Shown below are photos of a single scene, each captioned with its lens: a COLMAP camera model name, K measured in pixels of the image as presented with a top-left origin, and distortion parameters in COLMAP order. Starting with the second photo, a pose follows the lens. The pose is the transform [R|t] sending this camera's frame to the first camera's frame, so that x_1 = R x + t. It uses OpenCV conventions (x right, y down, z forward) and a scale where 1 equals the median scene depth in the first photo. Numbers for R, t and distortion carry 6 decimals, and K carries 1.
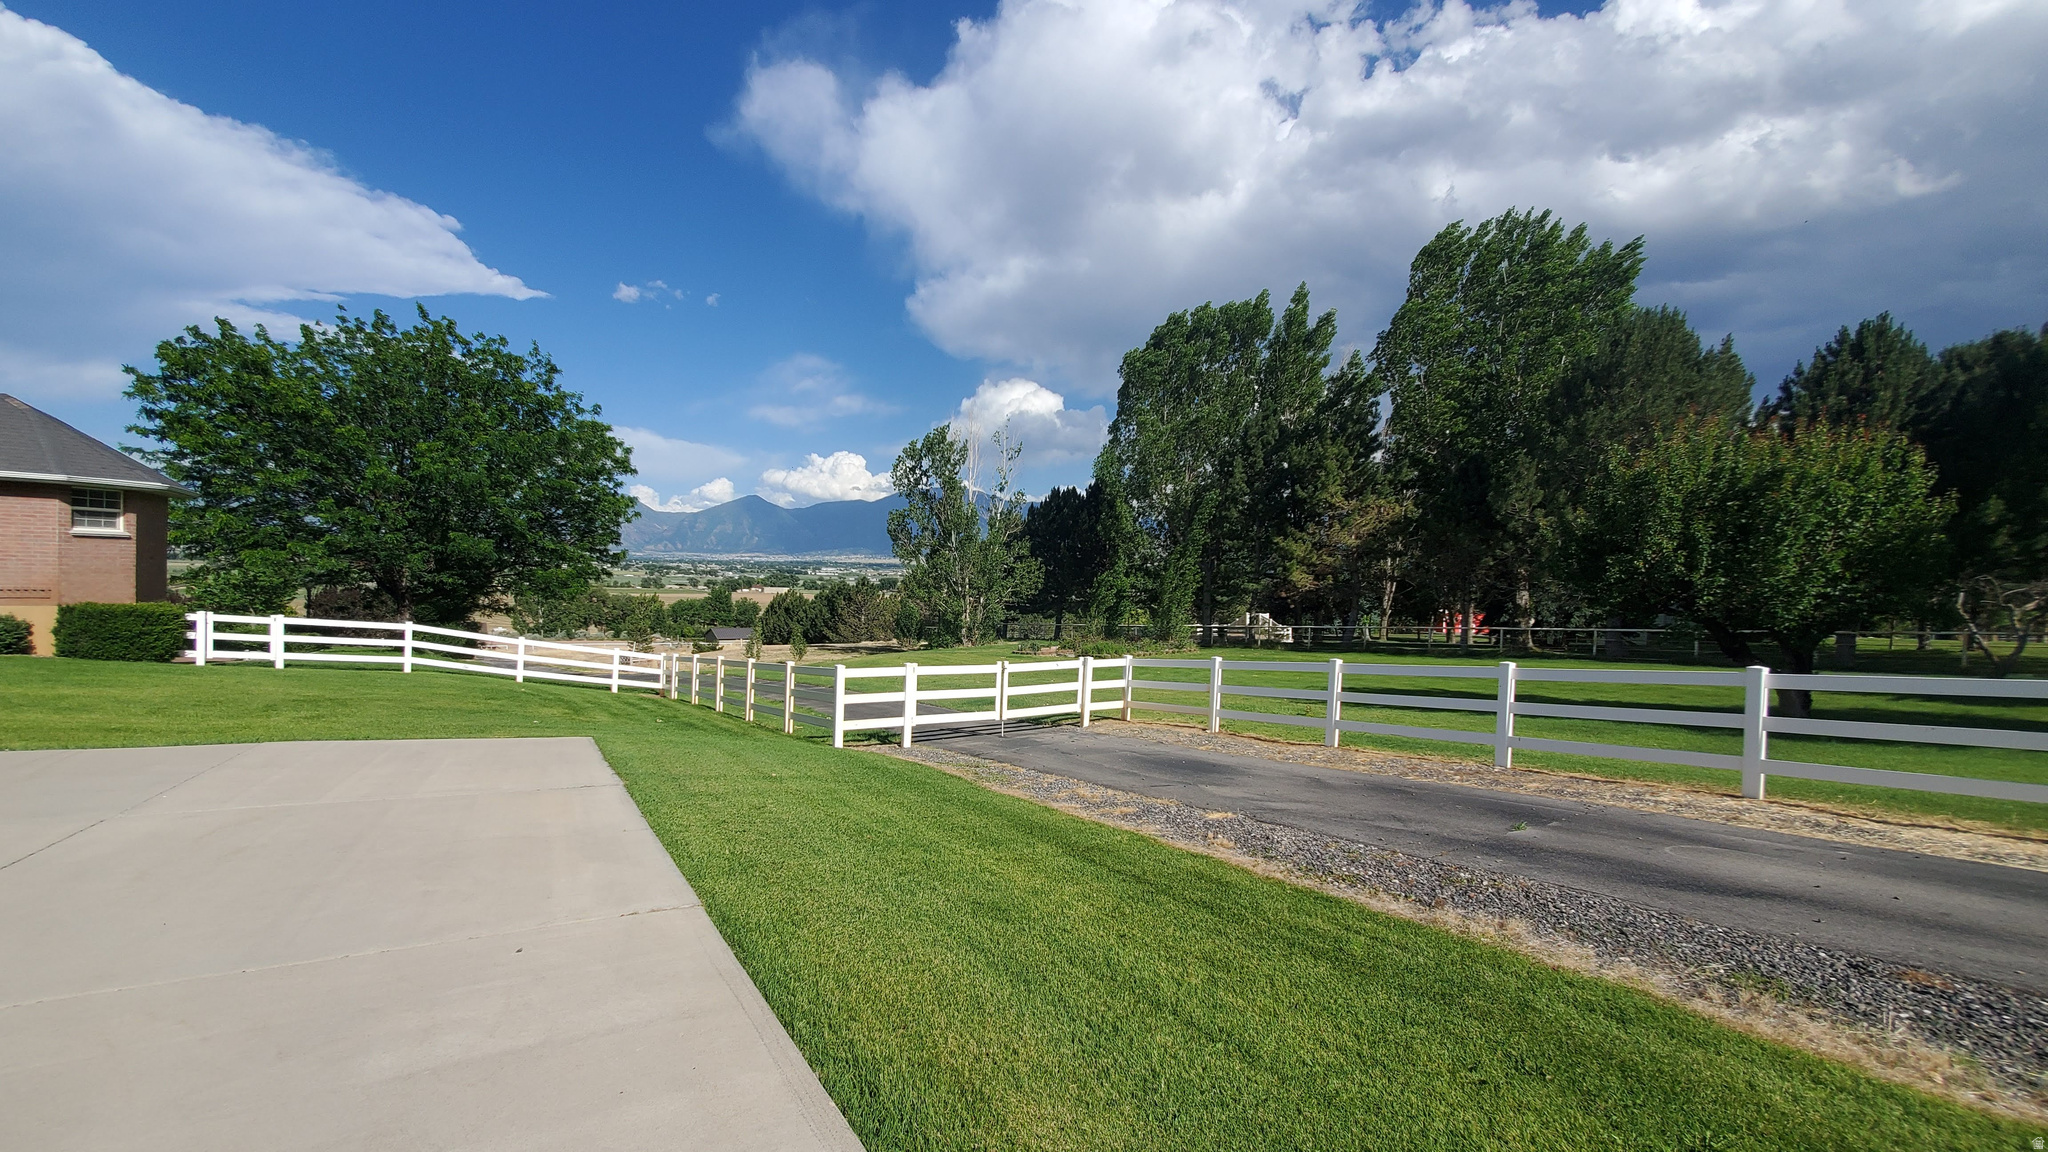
lens RADIAL K [[842.1, 0, 1024.0], [0, 842.1, 576.0], [0, 0, 1]] dist [0.001676, 0.000096]
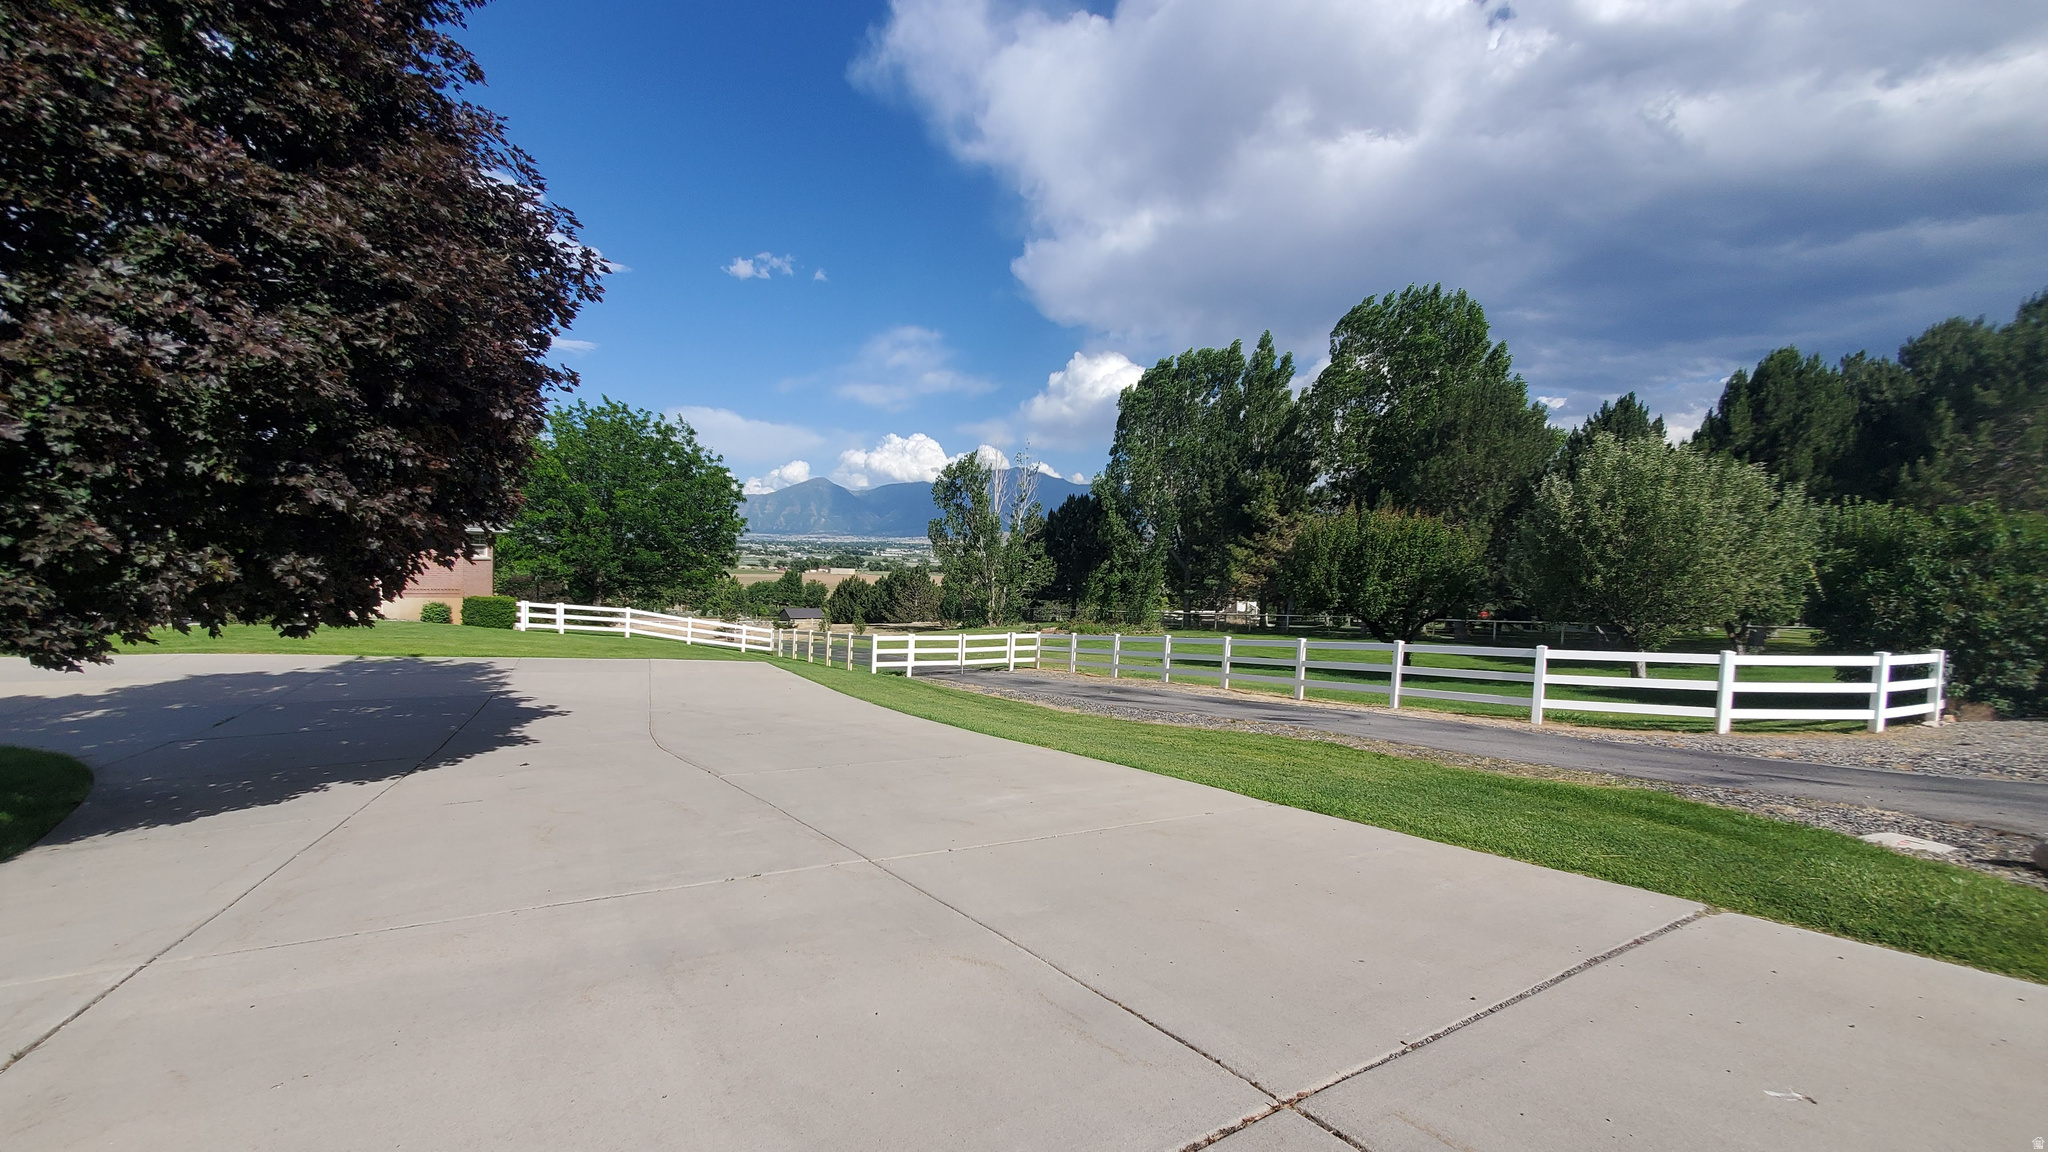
lens RADIAL K [[842.1, 0, 1024.0], [0, 842.1, 576.0], [0, 0, 1]] dist [0.001676, 0.000096]
pose [[0.997262, 0.008086, -0.073507, 0.207168], [-0.006491, 0.999739, 0.021919, -0.058092], [0.073665, -0.021382, 0.997054, -0.711387]]
